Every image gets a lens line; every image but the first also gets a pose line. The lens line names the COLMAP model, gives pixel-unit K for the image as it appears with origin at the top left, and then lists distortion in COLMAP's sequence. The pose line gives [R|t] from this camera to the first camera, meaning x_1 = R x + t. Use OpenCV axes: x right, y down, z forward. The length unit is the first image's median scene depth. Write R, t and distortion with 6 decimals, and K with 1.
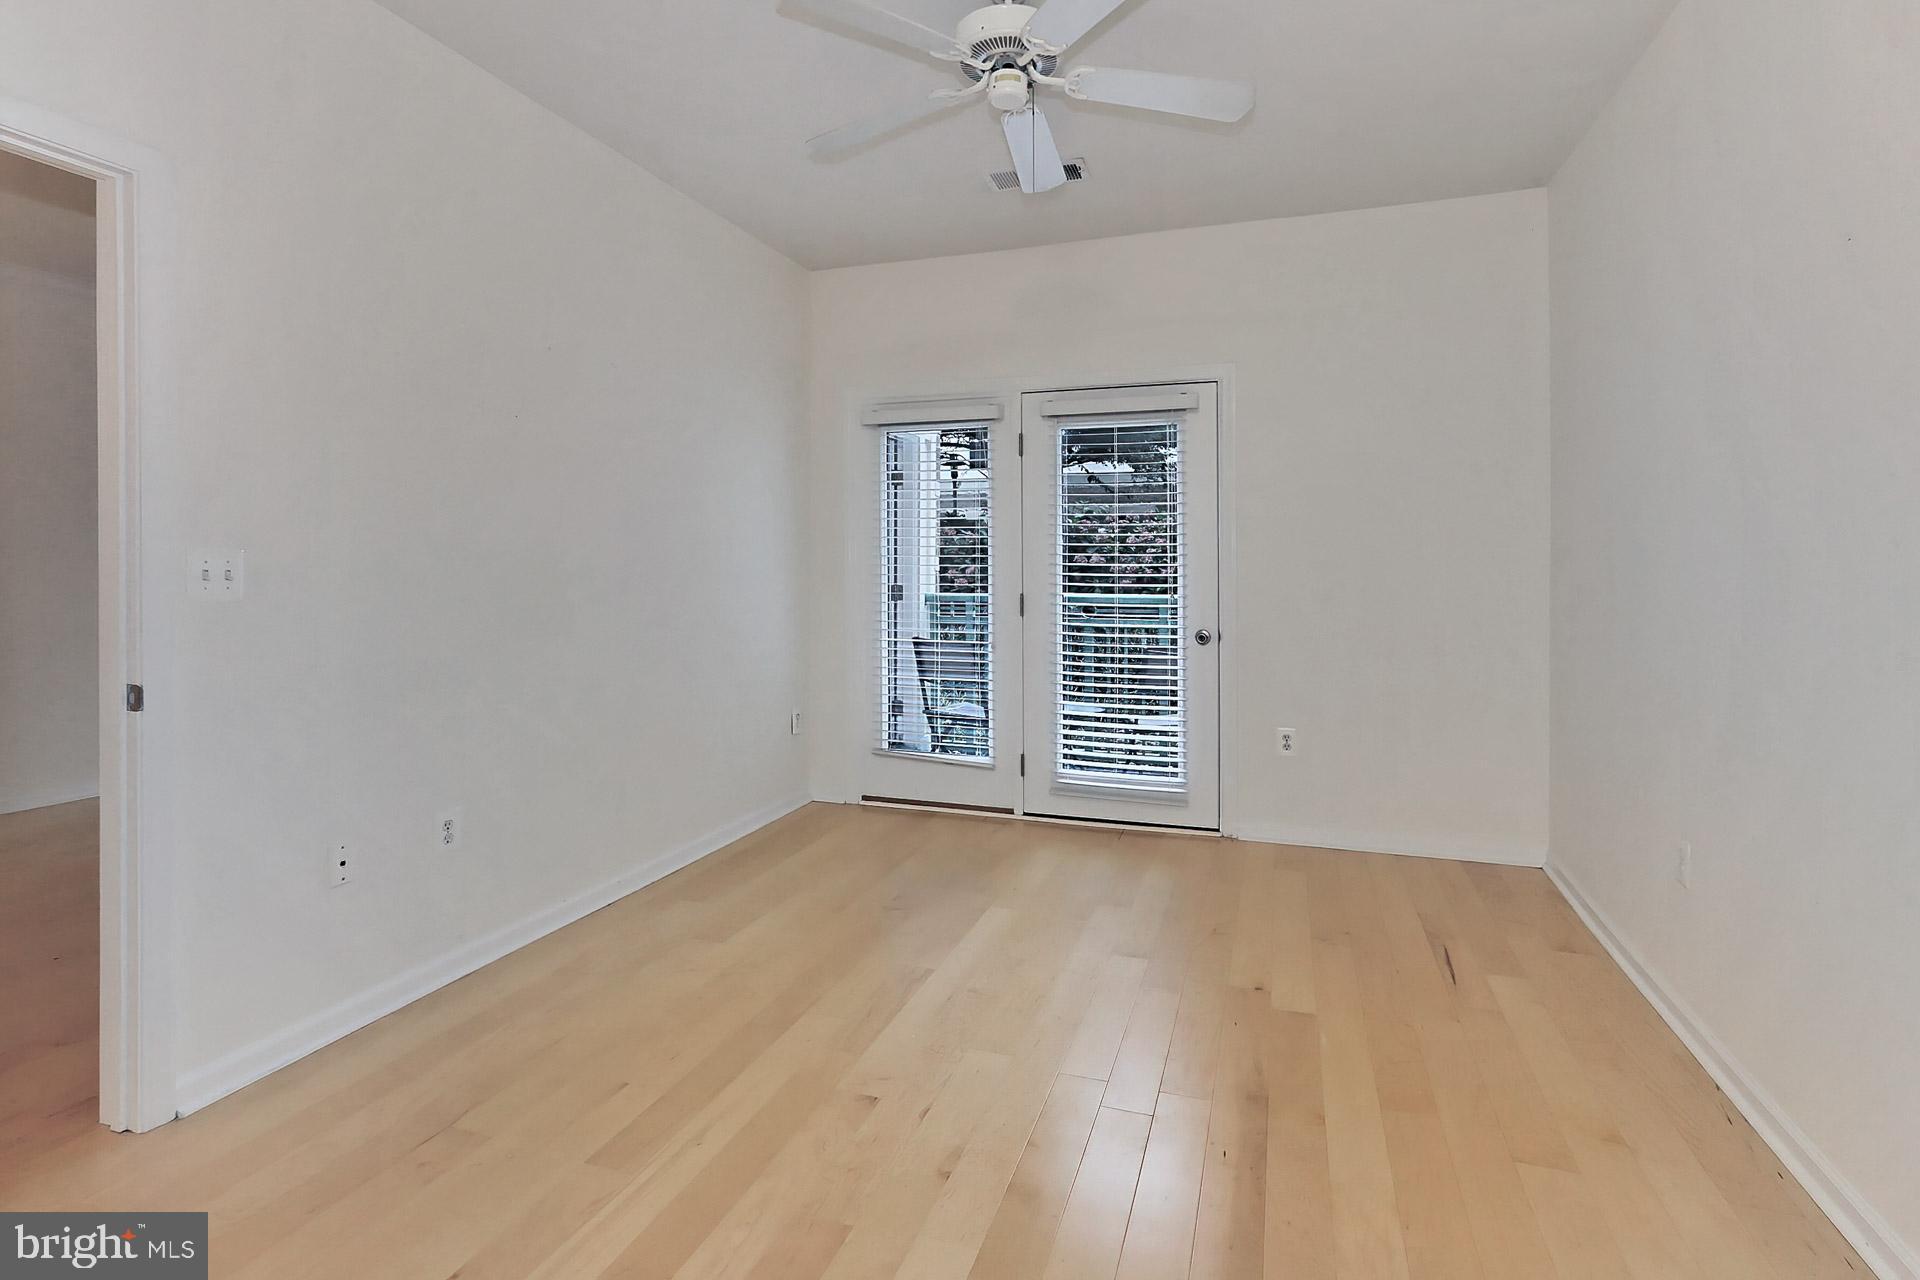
lens RADIAL K [[918.3, 0, 989.4], [0, 918.3, 633.6], [0, 0, 1]] dist [-0.000522, 0.000135]
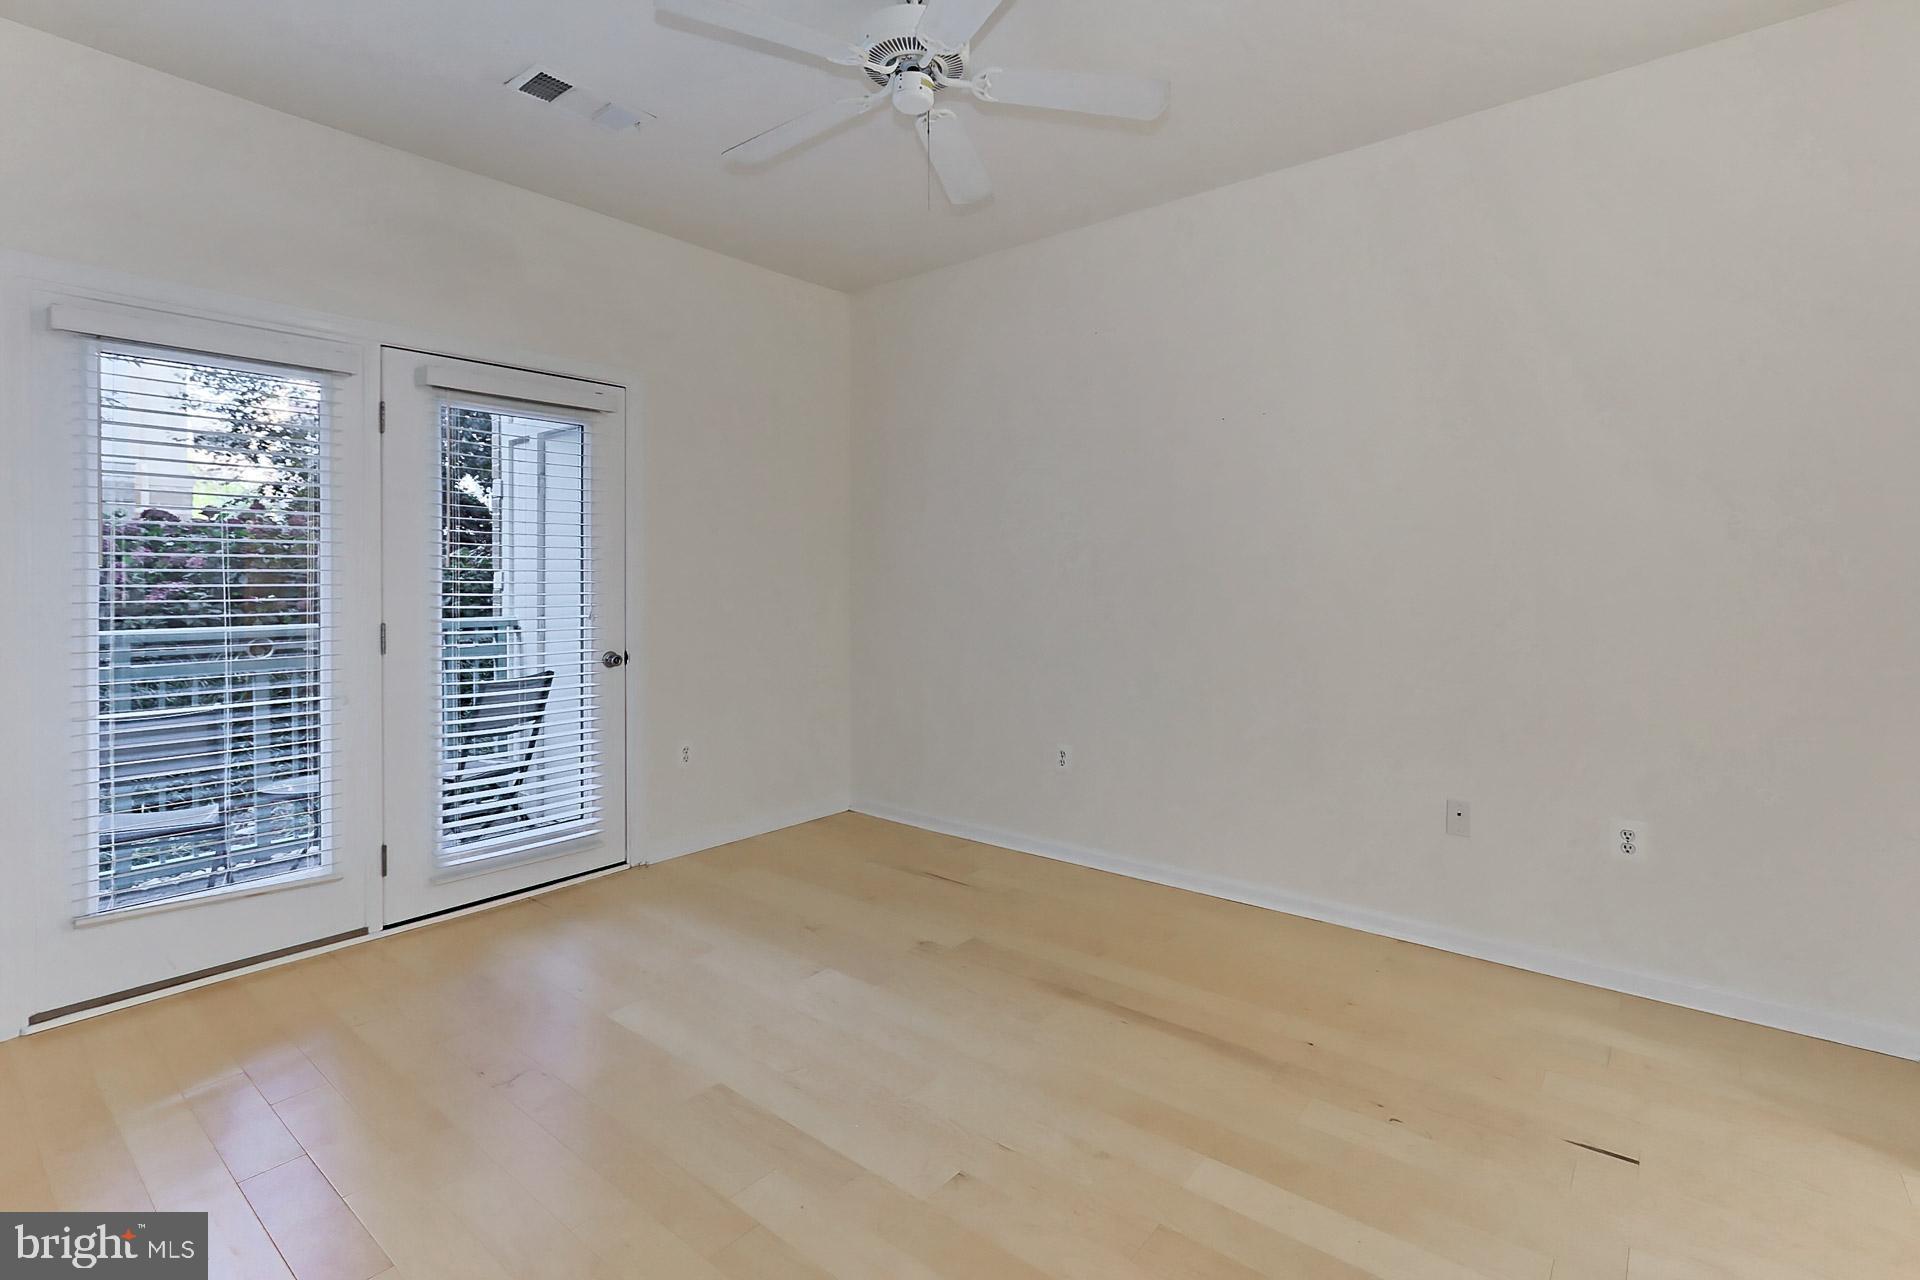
lens RADIAL K [[883.0, 0, 960.0], [0, 883.0, 640.0], [0, 0, 1]] dist [0.000912, 0.000347]
pose [[0.355587, -0.060748, 0.932667, -0.470456], [0.068939, 0.996872, 0.038646, -0.026548], [-0.932097, 0.050555, 0.358662, 0.346817]]
